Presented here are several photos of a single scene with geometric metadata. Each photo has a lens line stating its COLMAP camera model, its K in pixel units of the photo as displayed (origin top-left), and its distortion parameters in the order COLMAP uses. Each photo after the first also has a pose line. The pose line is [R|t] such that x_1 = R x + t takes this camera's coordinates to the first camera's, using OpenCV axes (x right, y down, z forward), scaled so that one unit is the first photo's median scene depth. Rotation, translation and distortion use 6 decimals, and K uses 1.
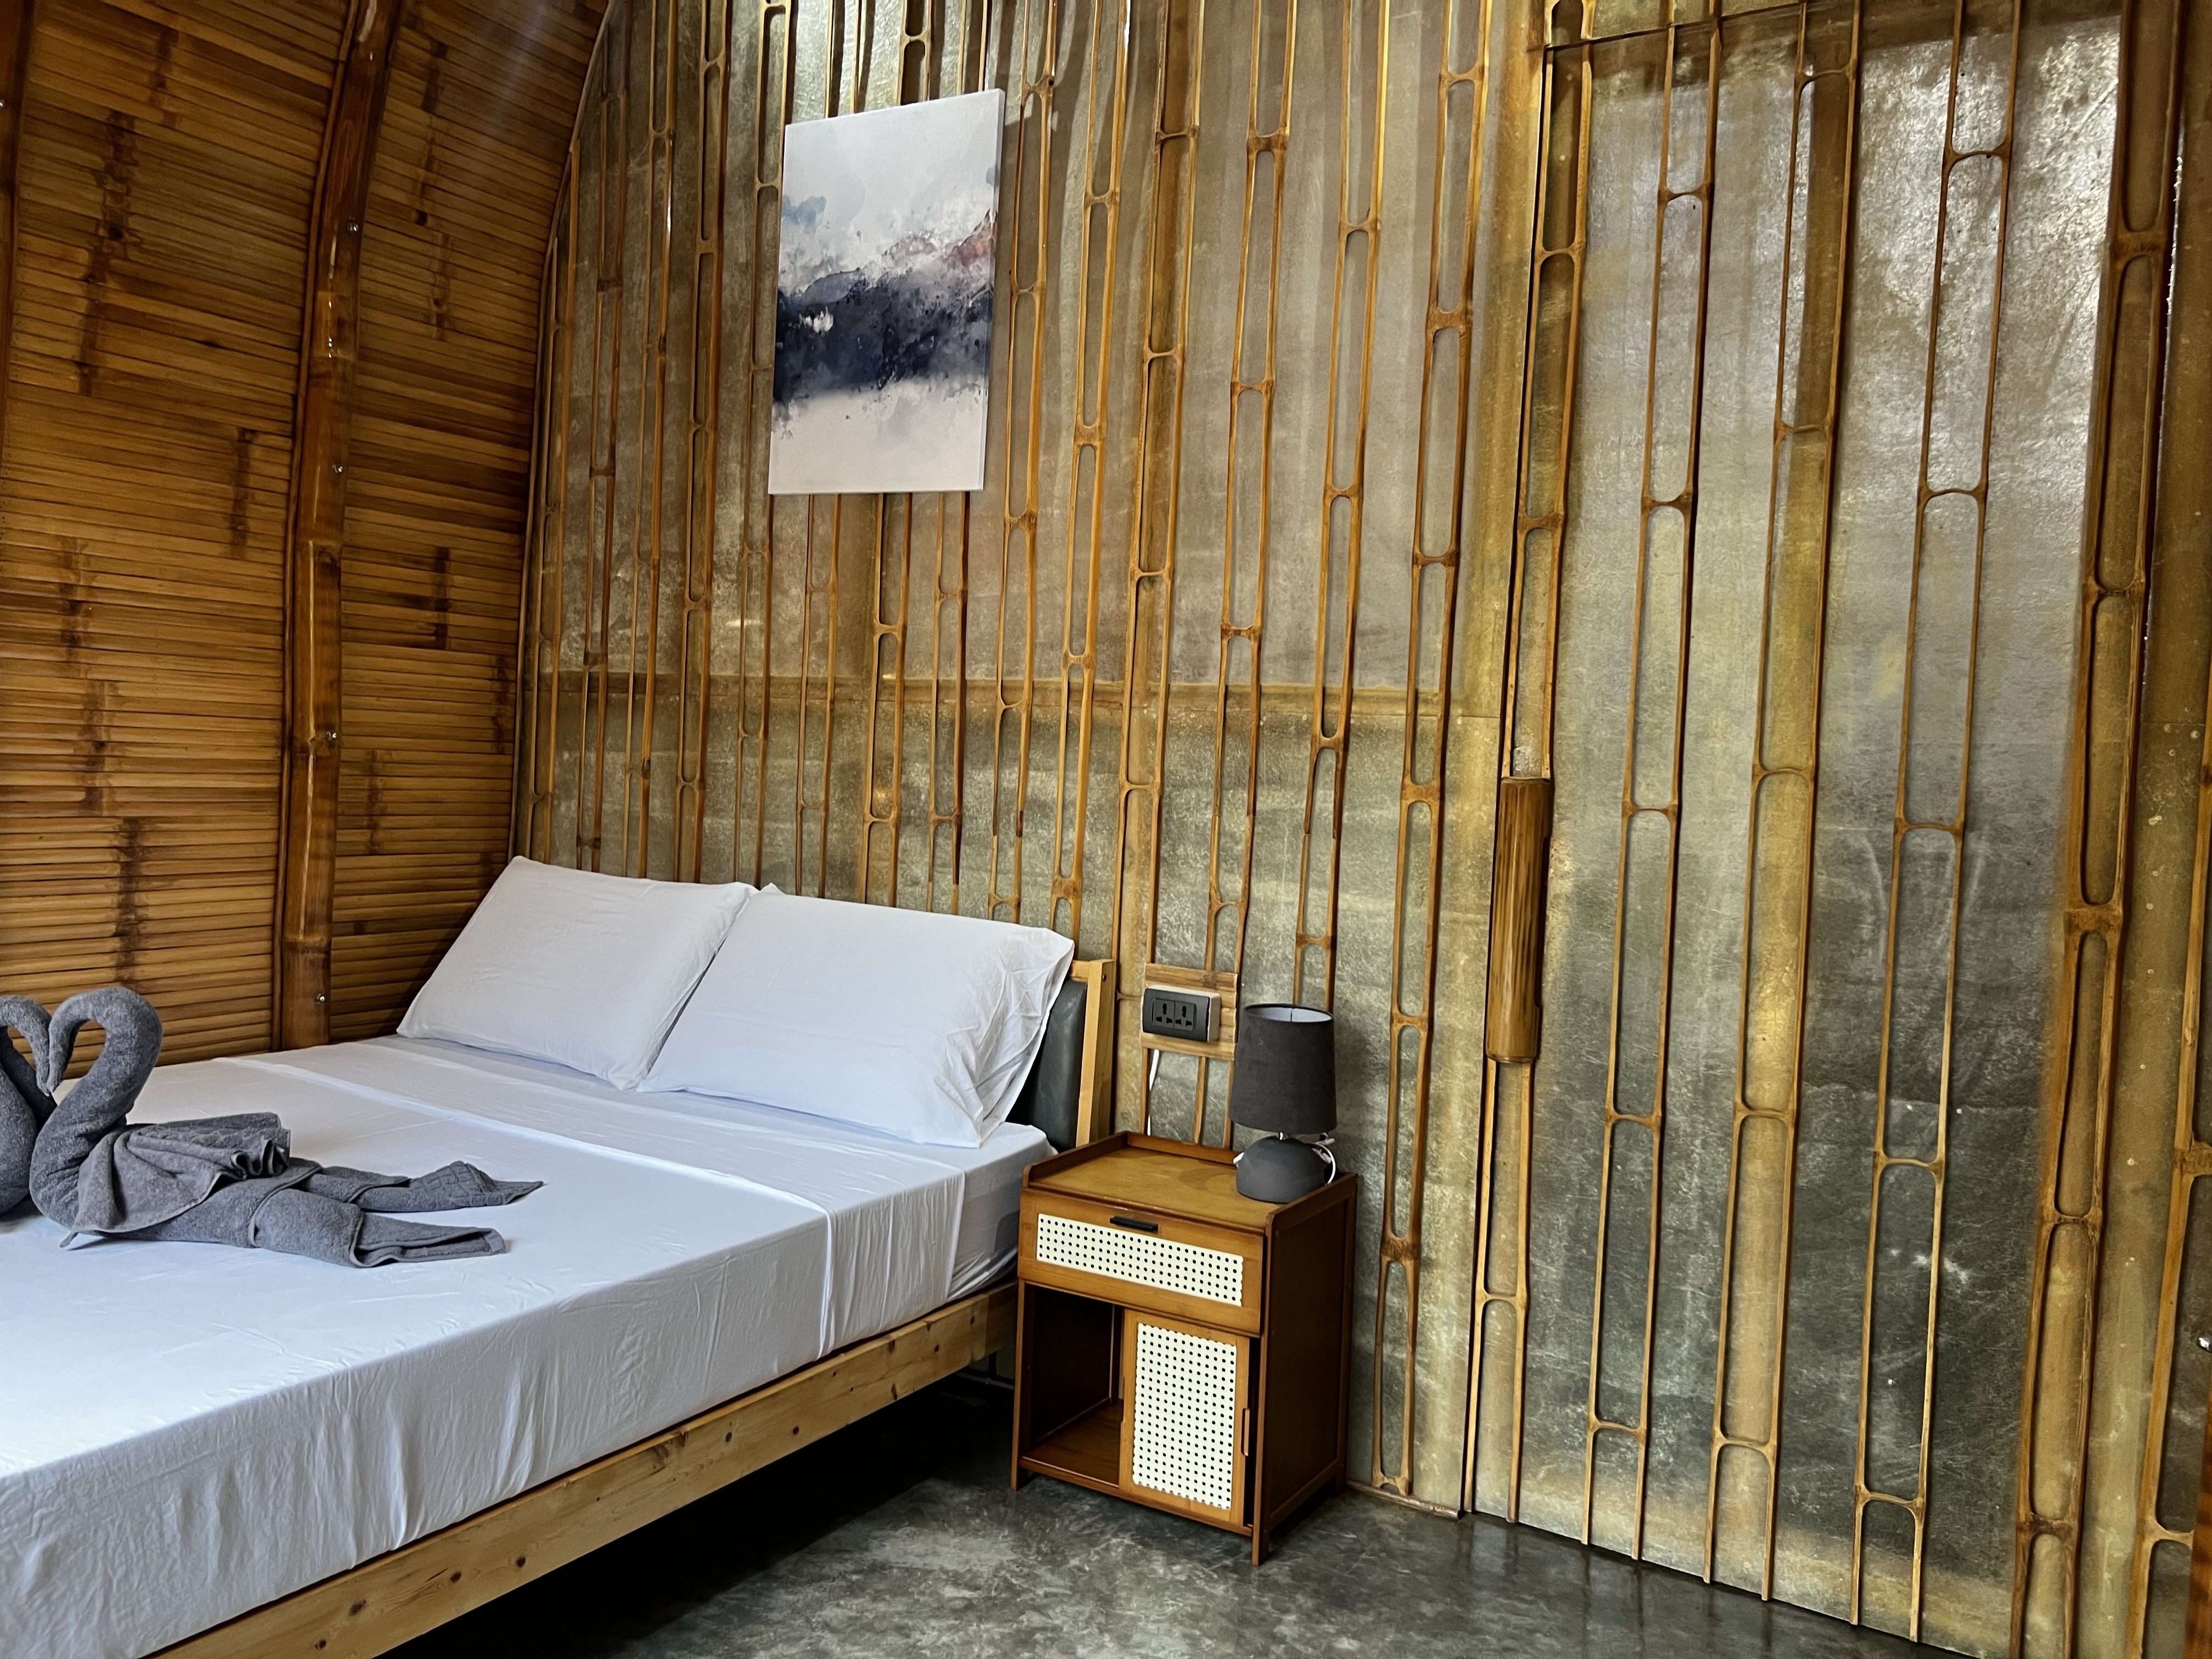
lens RADIAL K [[1681.8, 0, 1110.2], [0, 1681.8, 816.3], [0, 0, 1]] dist [0.041699, -0.051986]
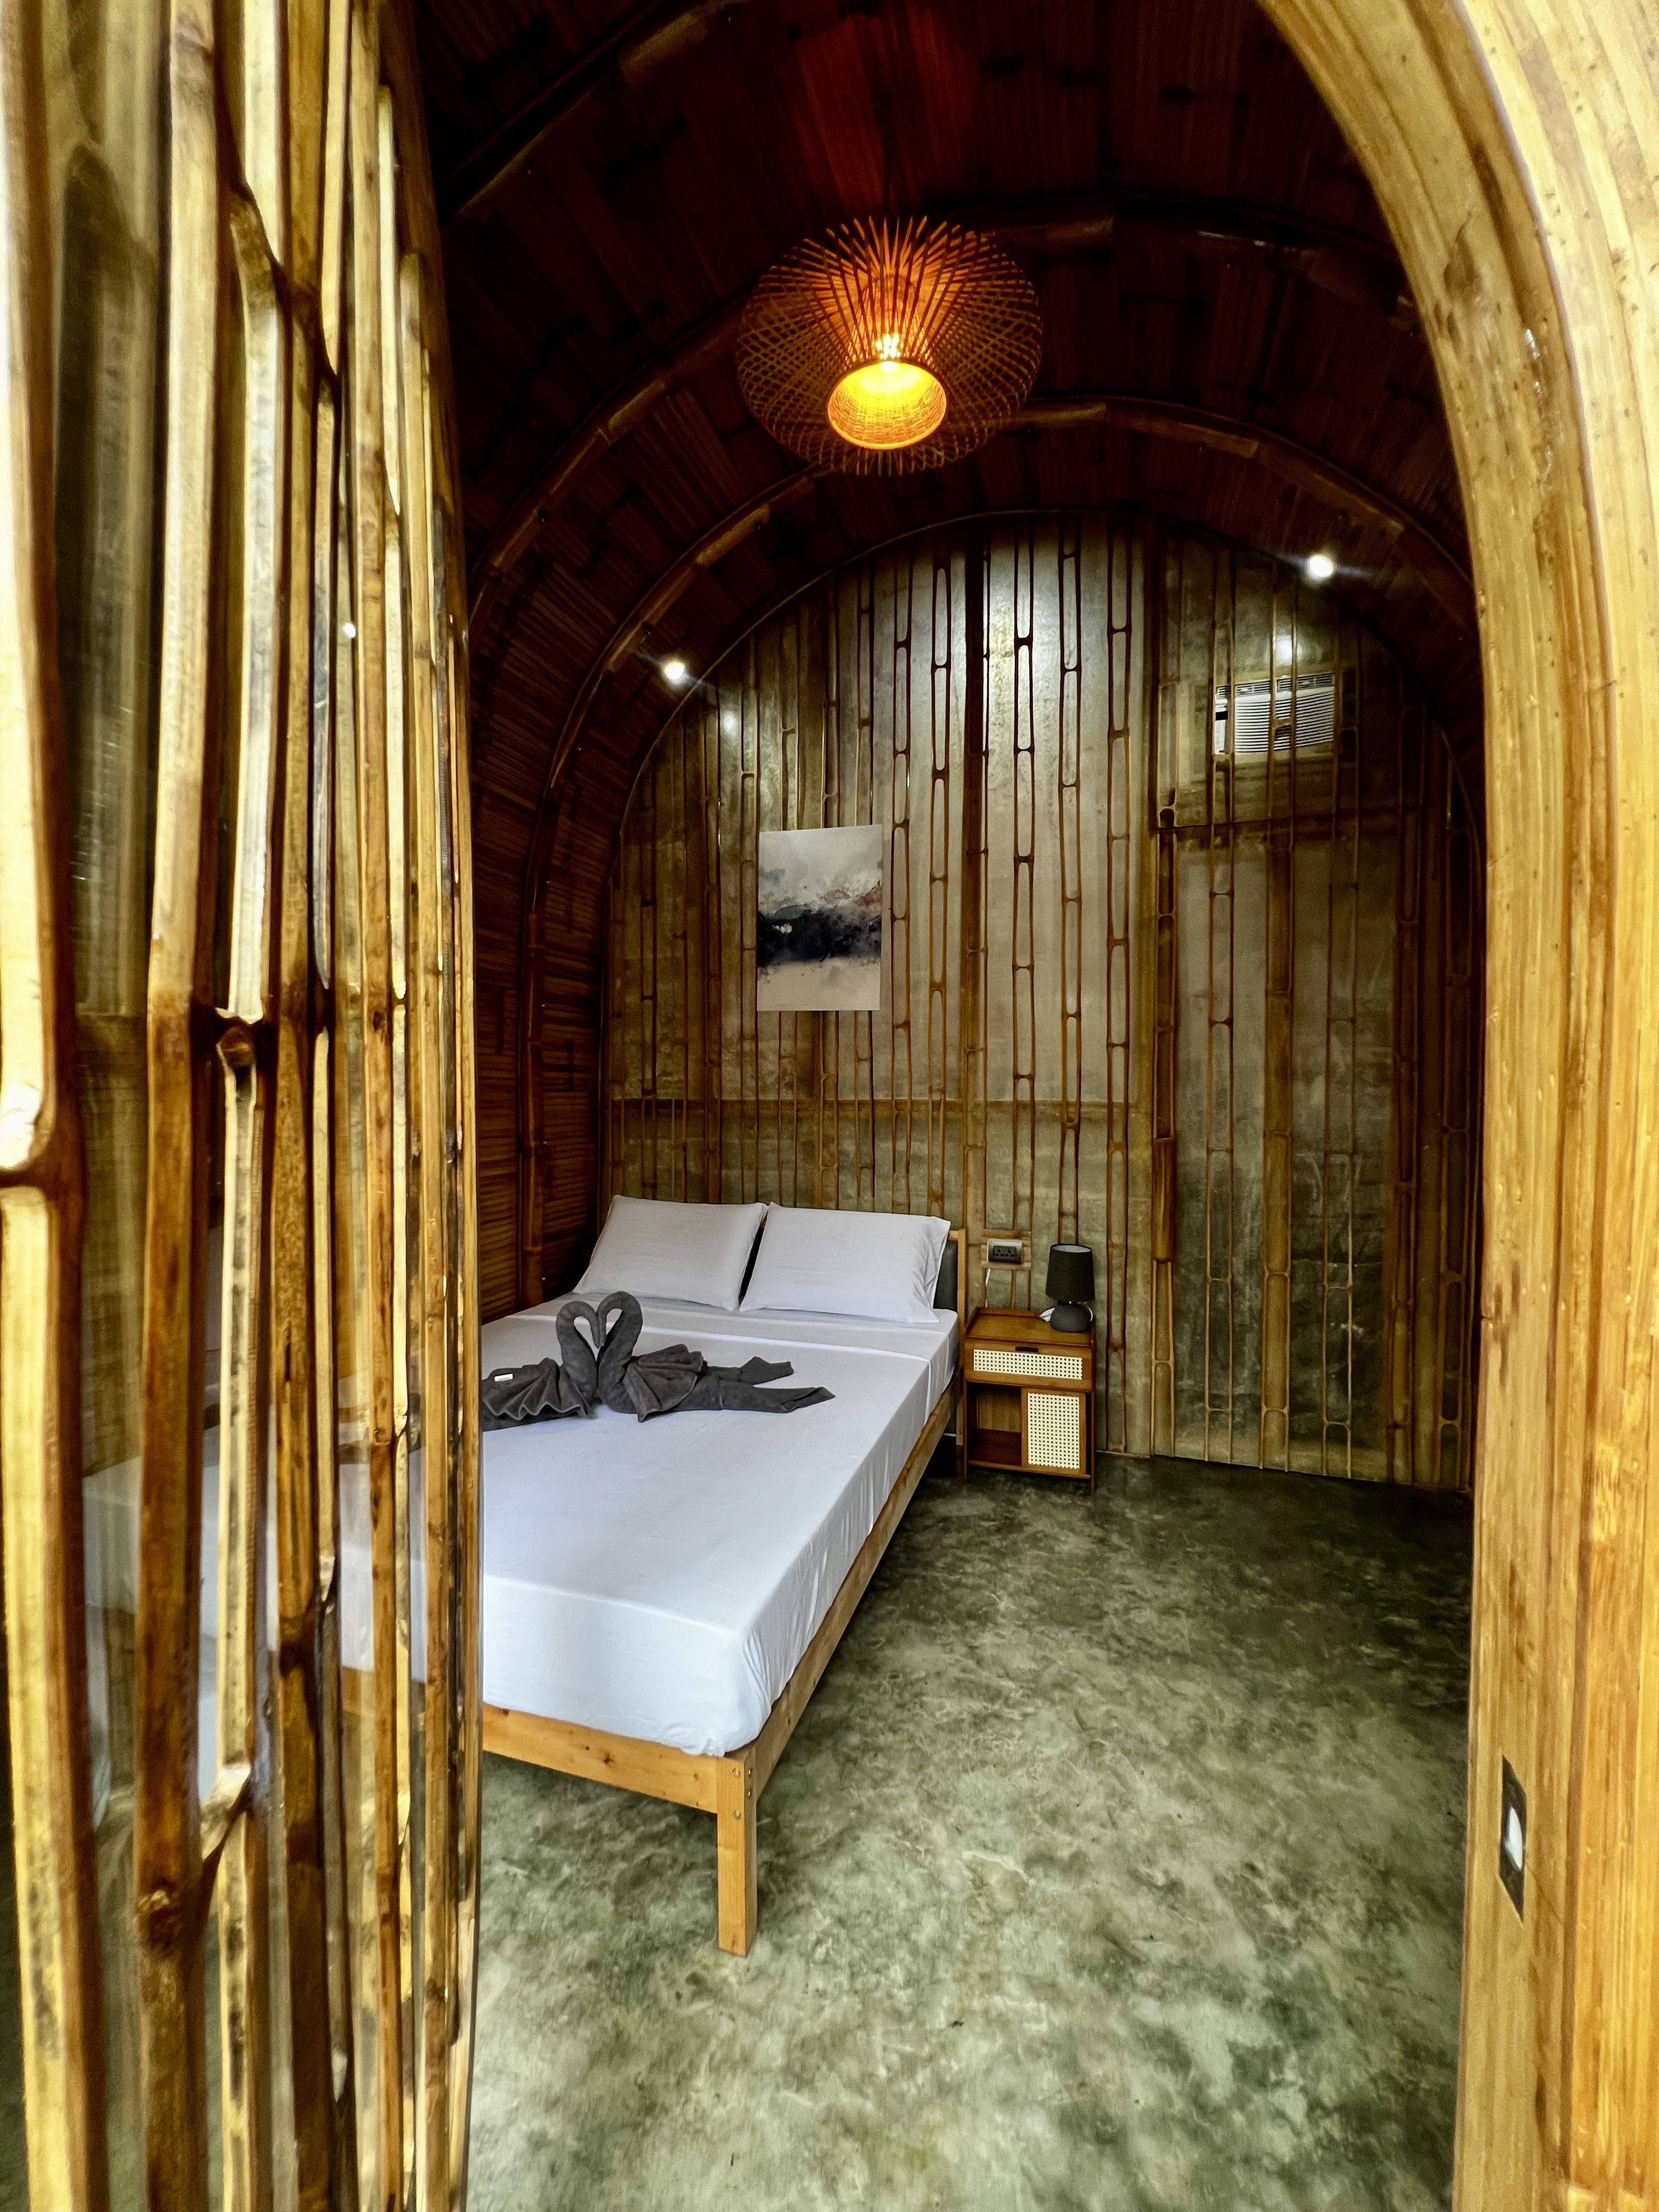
lens RADIAL K [[894.0, 0, 830.0], [0, 894.0, 1110.3], [0, 0, 1]] dist [-0.002086, -0.000140]
pose [[0.969242, -0.052894, 0.240359, -0.443227], [0.053877, 0.998544, 0.002485, -0.079952], [-0.240141, 0.010541, 0.970681, -0.078623]]
